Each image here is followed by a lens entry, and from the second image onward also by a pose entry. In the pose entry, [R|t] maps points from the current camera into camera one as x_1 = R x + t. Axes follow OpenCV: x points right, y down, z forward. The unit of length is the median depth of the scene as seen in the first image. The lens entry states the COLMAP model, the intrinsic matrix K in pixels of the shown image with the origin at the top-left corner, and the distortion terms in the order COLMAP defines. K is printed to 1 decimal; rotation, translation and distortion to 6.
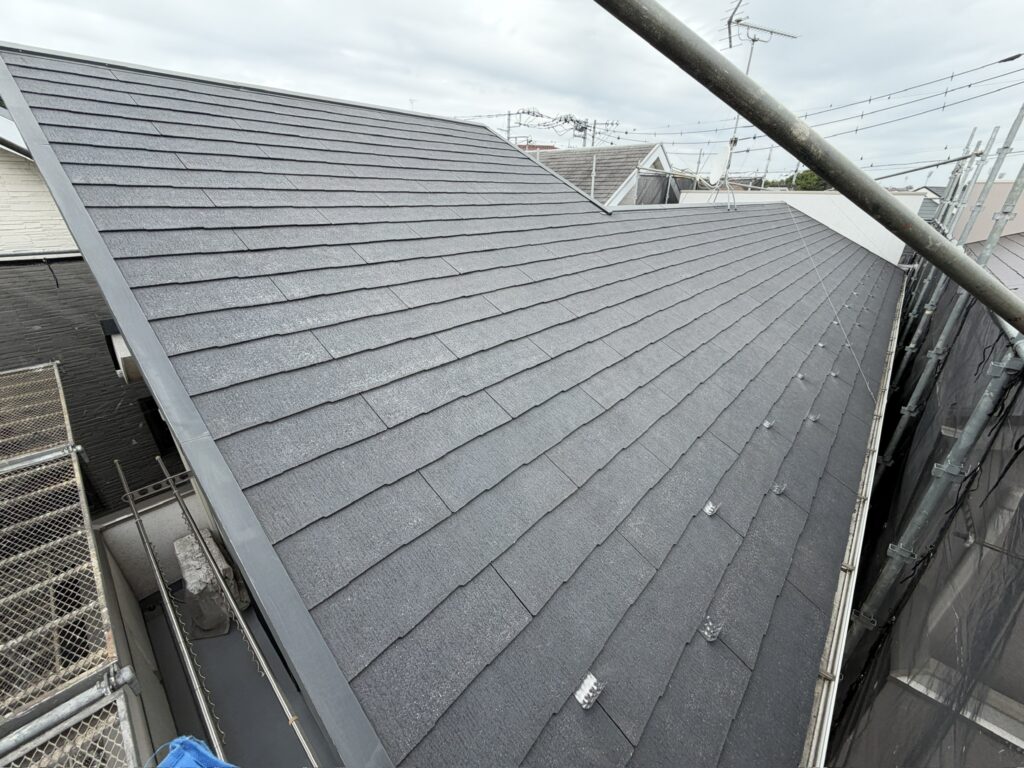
lens RADIAL K [[408.3, 0, 513.0], [0, 408.3, 386.5], [0, 0, 1]] dist [-0.002809, 0.001546]
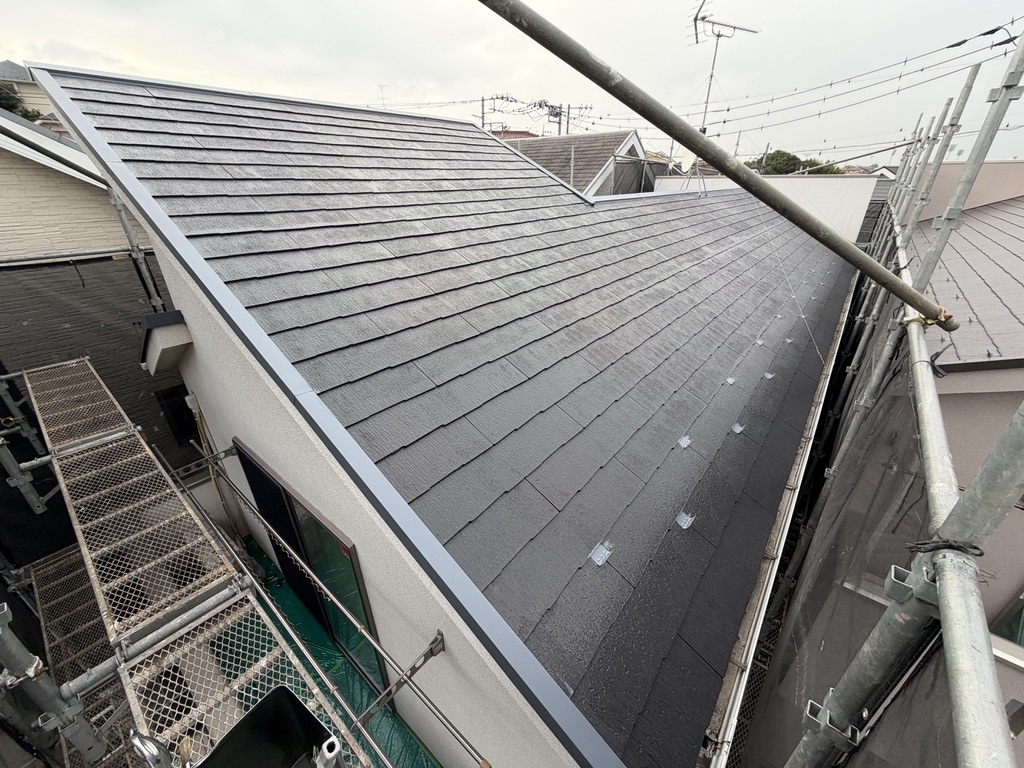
lens RADIAL K [[408.3, 0, 511.0], [0, 408.3, 387.6], [0, 0, 1]] dist [-0.002809, 0.001546]
pose [[0.998485, -0.040782, 0.036951, -0.040861], [0.039643, 0.998731, 0.031060, 0.026220], [-0.038171, -0.029549, 0.998834, -0.099961]]
